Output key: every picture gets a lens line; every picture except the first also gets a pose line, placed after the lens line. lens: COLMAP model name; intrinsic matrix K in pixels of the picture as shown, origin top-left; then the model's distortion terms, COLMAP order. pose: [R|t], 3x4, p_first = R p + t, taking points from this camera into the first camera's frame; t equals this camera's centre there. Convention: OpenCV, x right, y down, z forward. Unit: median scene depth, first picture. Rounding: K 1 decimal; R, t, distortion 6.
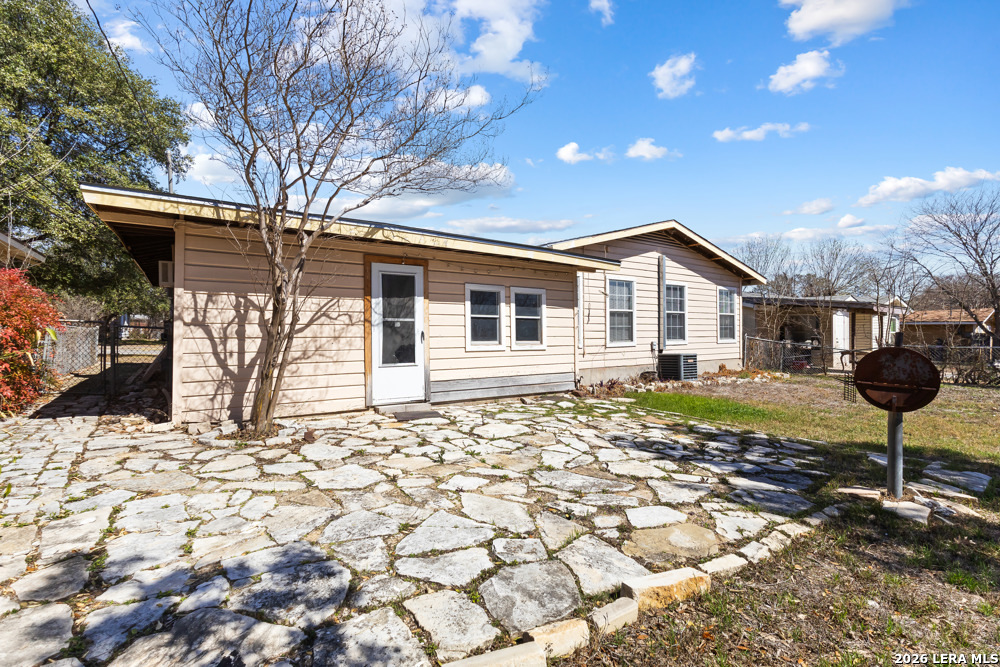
lens RADIAL K [[463.6, 0, 499.0], [0, 463.6, 332.3], [0, 0, 1]] dist [0.005980, 0.003570]
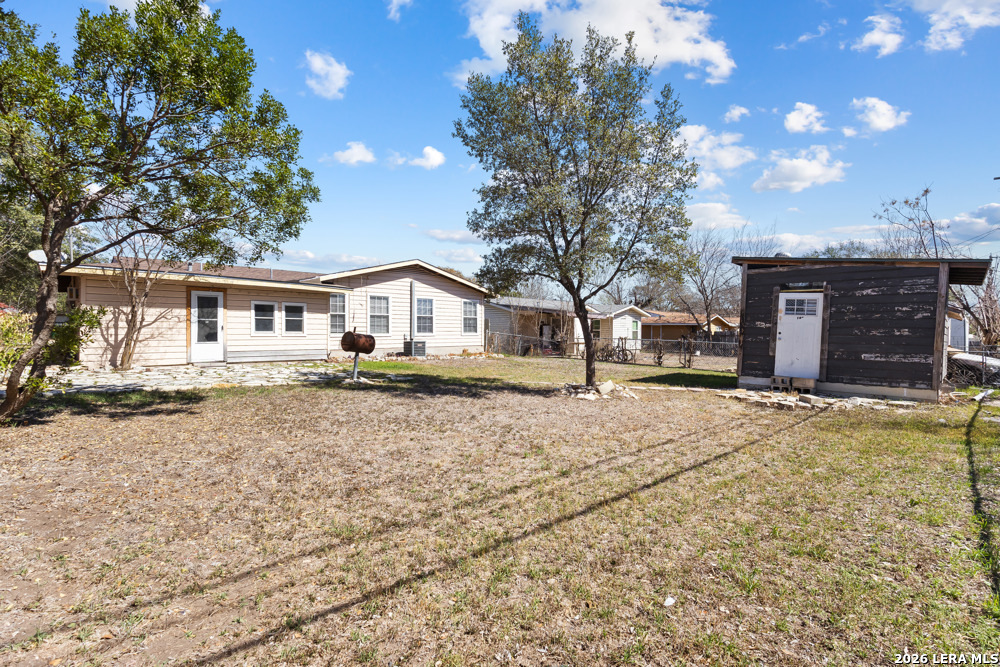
lens RADIAL K [[463.6, 0, 494.0], [0, 463.6, 334.0], [0, 0, 1]] dist [0.005980, 0.003570]
pose [[0.988161, 0.002026, 0.153407, 0.624577], [-0.002909, 0.999980, 0.005529, 0.018119], [-0.153393, -0.005910, 0.988148, -1.037949]]
